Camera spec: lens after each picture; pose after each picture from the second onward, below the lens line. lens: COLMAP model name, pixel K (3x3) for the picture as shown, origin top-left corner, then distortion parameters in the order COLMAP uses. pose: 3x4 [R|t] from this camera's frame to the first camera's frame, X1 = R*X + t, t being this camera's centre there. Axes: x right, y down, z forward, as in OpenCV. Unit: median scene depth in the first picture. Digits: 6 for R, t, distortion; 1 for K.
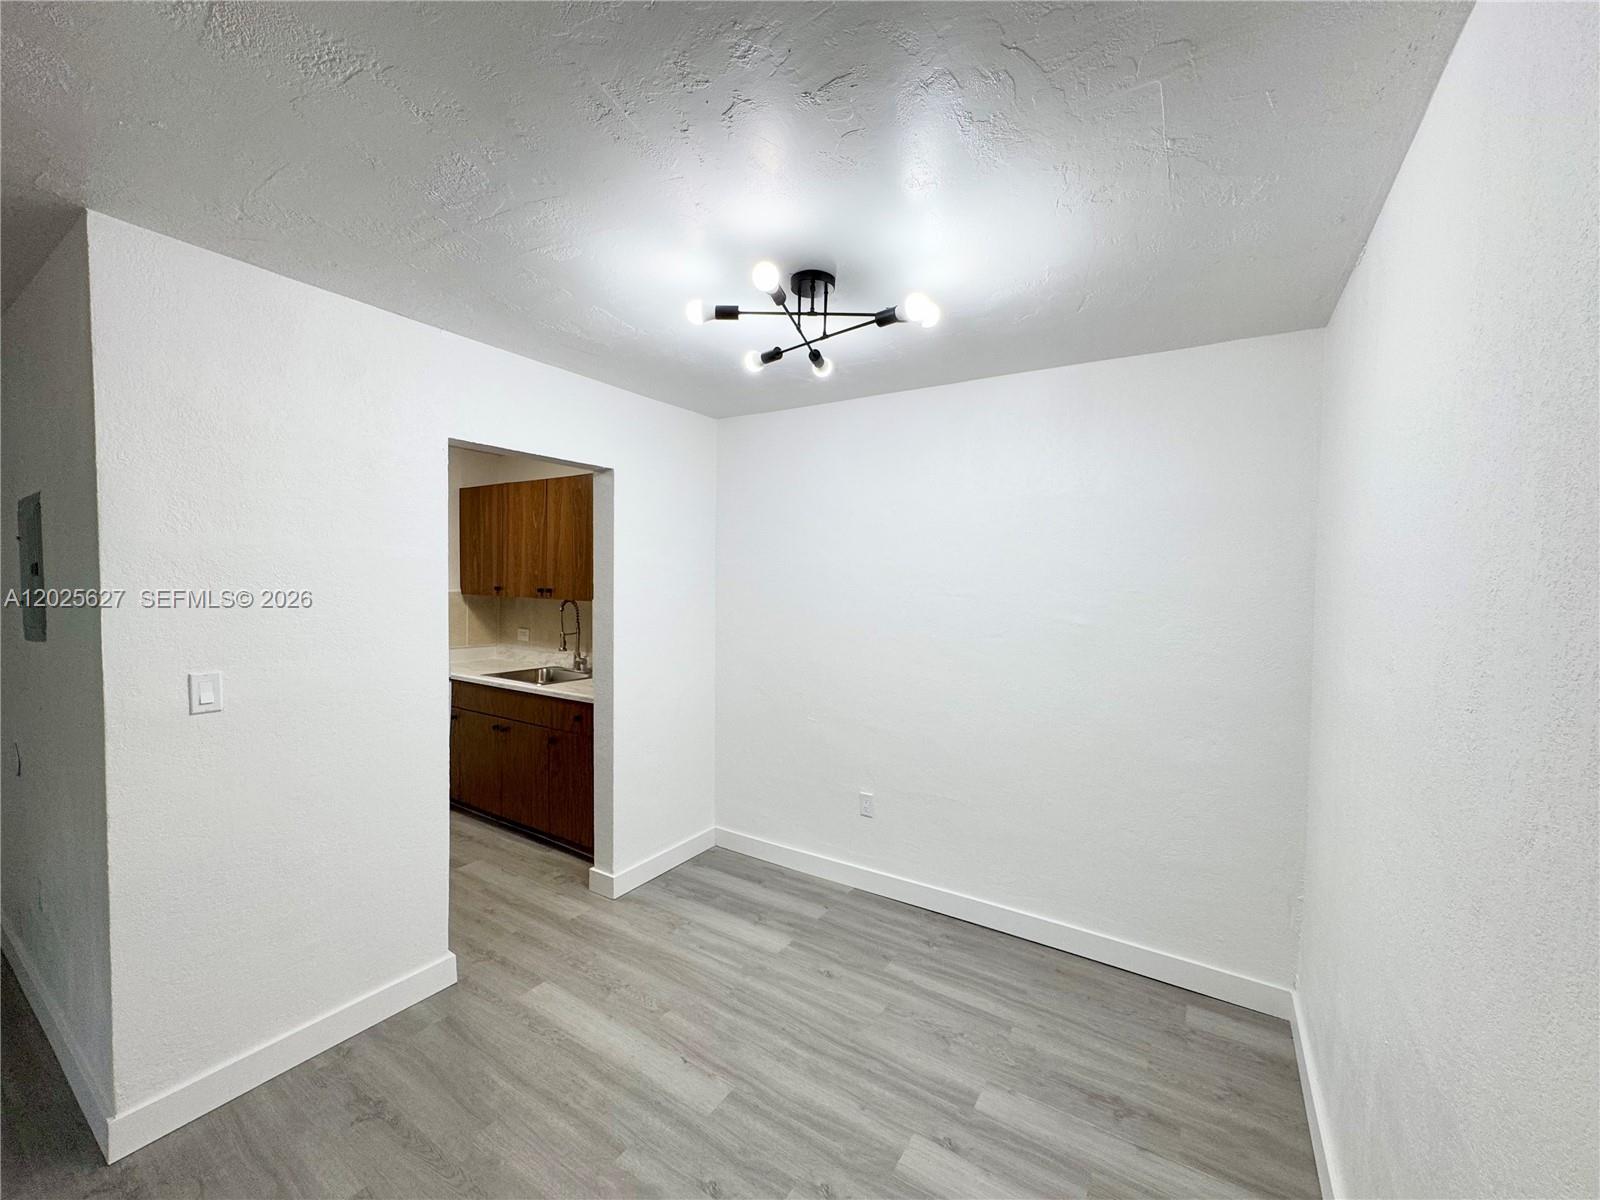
lens RADIAL K [[640.5, 0, 800.0], [0, 640.5, 600.0], [0, 0, 1]] dist [-0.001458, -0.000194]
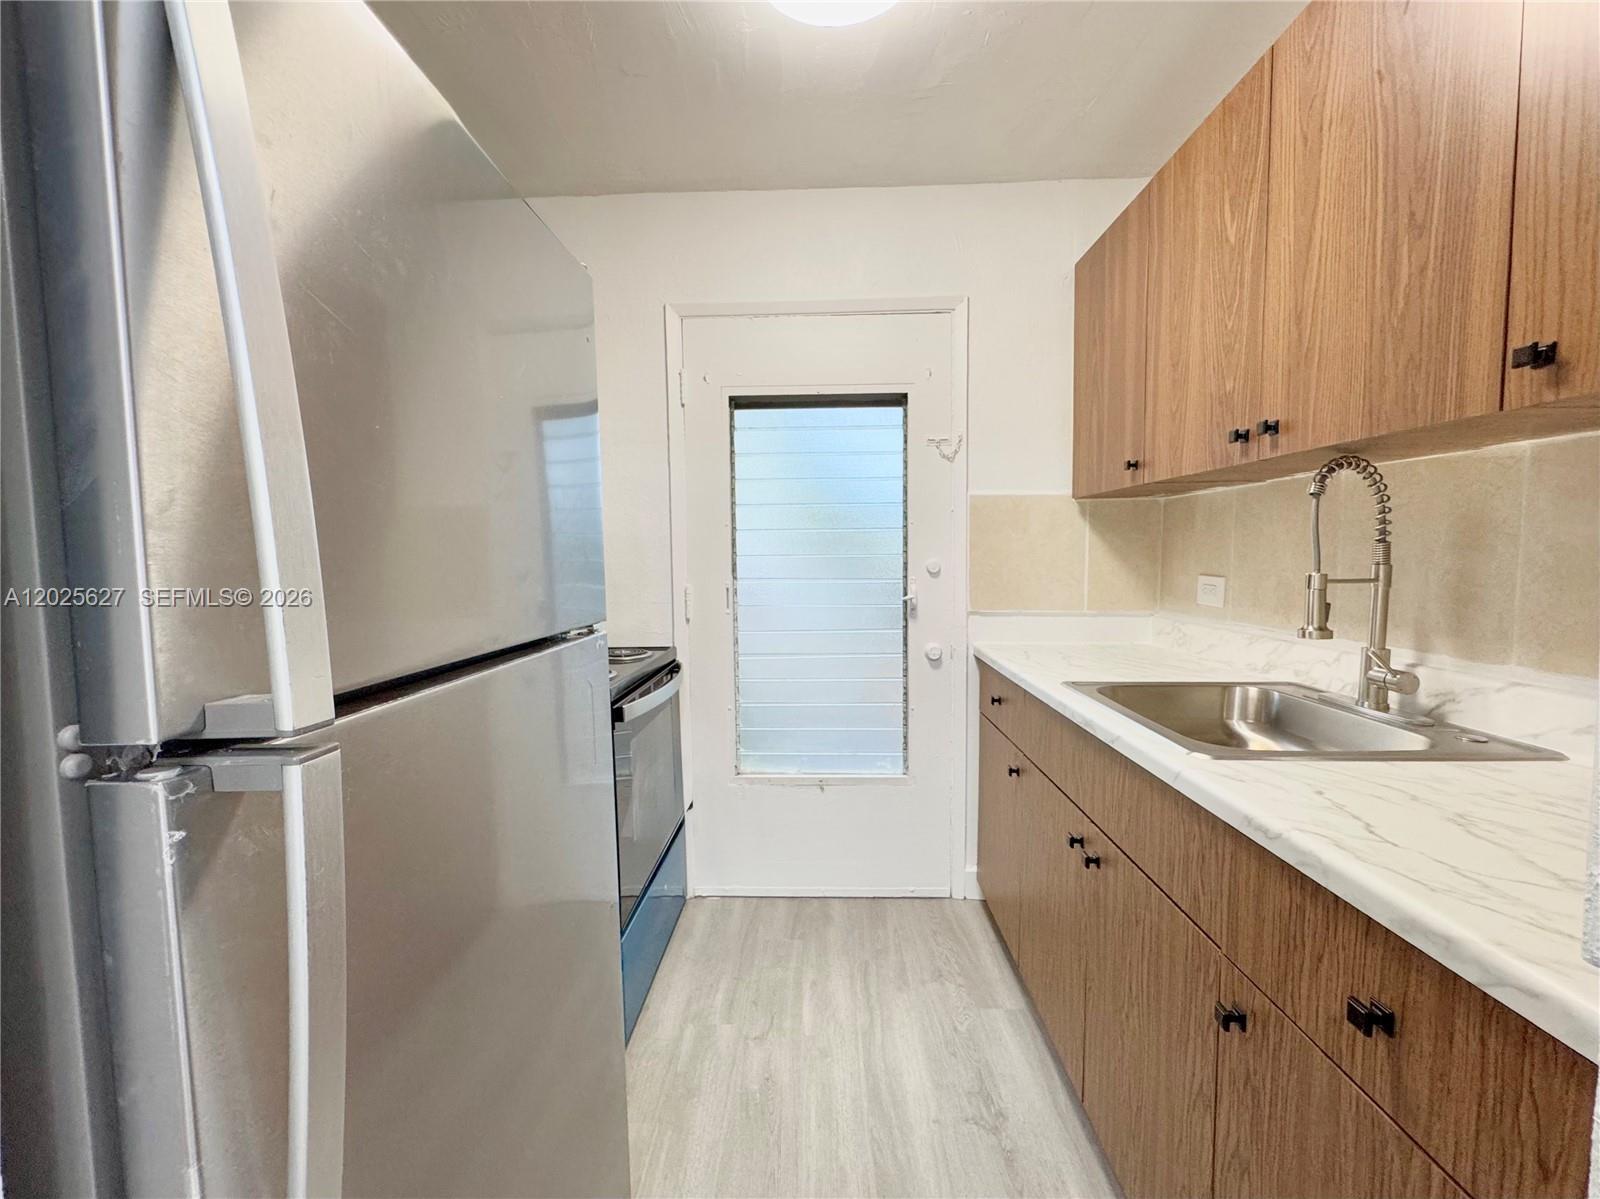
lens RADIAL K [[693.1, 0, 800.0], [0, 693.1, 599.5], [0, 0, 1]] dist [-0.000808, 0.000428]
pose [[0.524063, 0.036812, -0.850884, -0.217684], [-0.011049, 0.999275, 0.036427, 0.051780], [0.851608, -0.009688, 0.524090, 0.611587]]
